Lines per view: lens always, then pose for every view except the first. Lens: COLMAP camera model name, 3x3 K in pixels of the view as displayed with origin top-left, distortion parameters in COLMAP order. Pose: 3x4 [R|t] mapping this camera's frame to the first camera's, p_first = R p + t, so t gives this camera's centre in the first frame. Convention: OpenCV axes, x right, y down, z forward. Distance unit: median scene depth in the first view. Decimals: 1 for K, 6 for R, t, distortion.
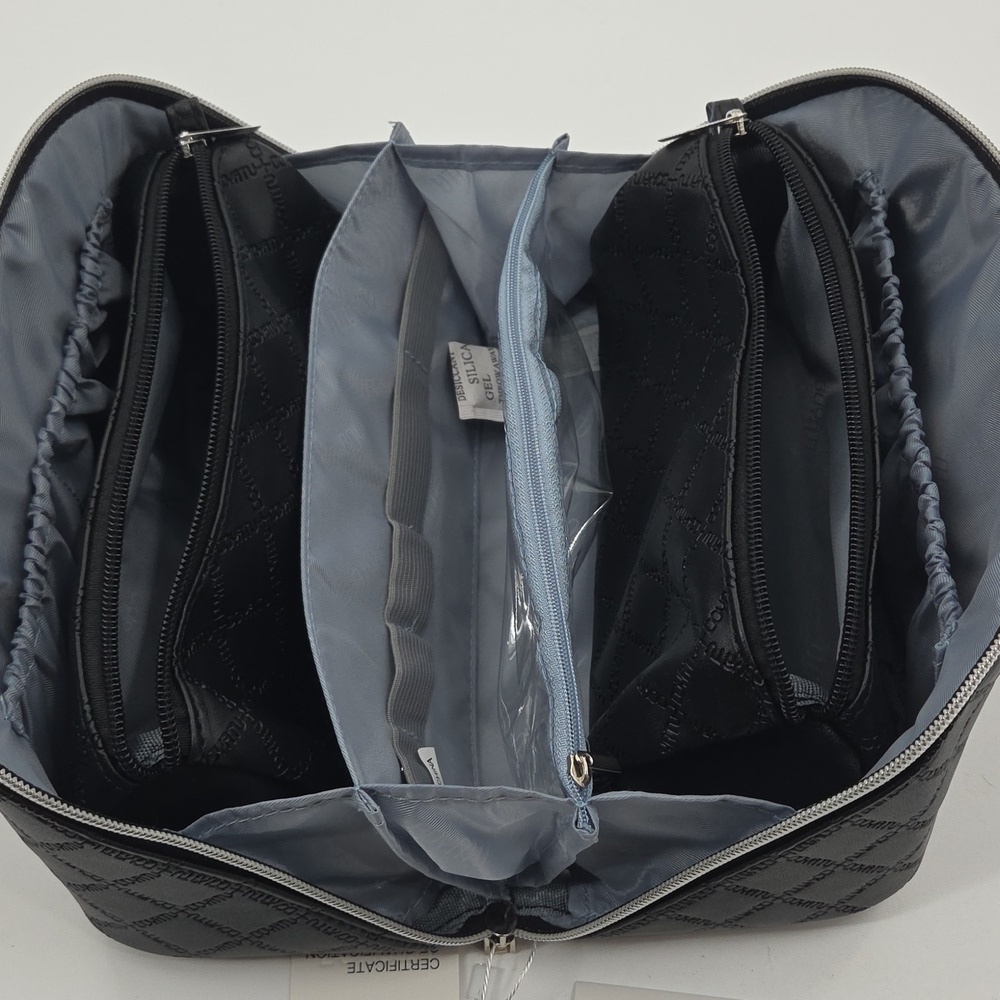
lens RADIAL K [[1415.6, 0, 502.4], [0, 1415.6, 534.8], [0, 0, 1]] dist [0.120069, -0.333003]
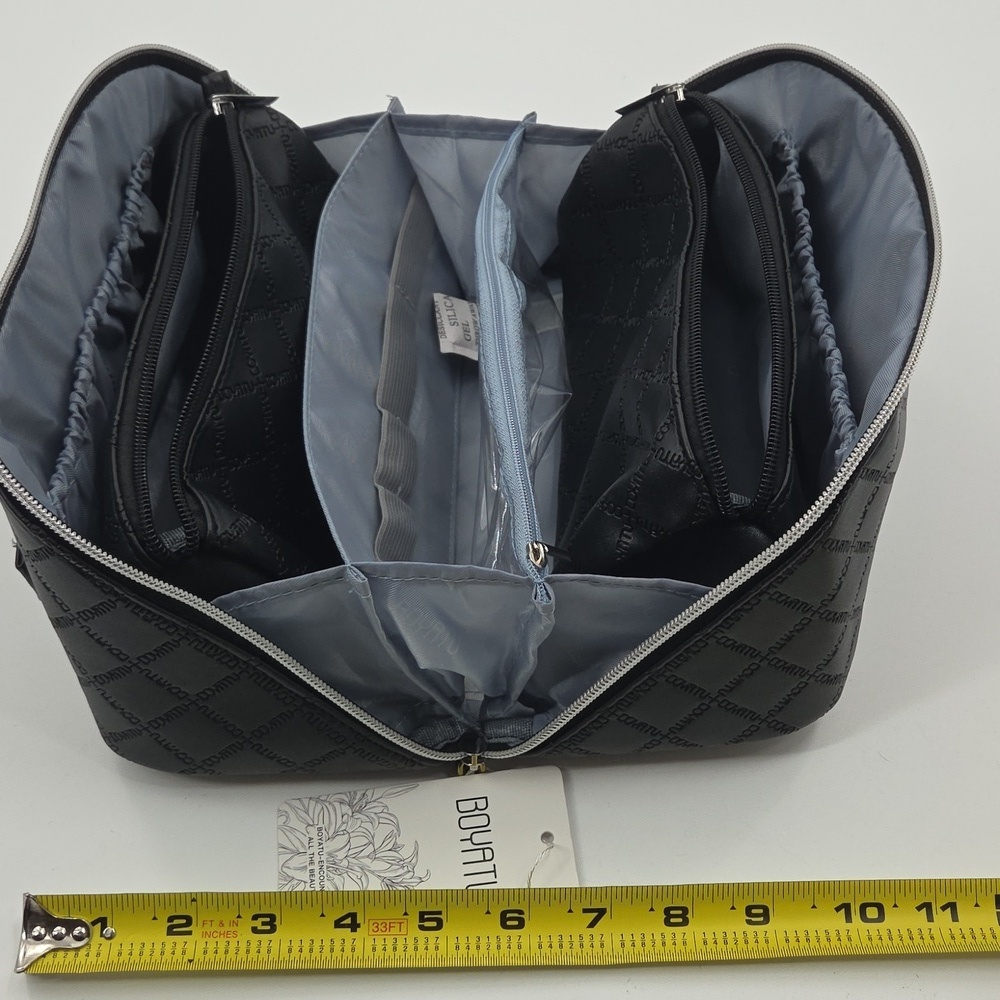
lens RADIAL K [[1415.6, 0, 502.4], [0, 1415.6, 534.8], [0, 0, 1]] dist [0.120069, -0.333003]
pose [[0.999966, 0.006046, 0.005548, 0.015597], [-0.005003, 0.985121, -0.171787, 0.300350], [-0.006504, 0.171754, 0.985118, -0.133813]]
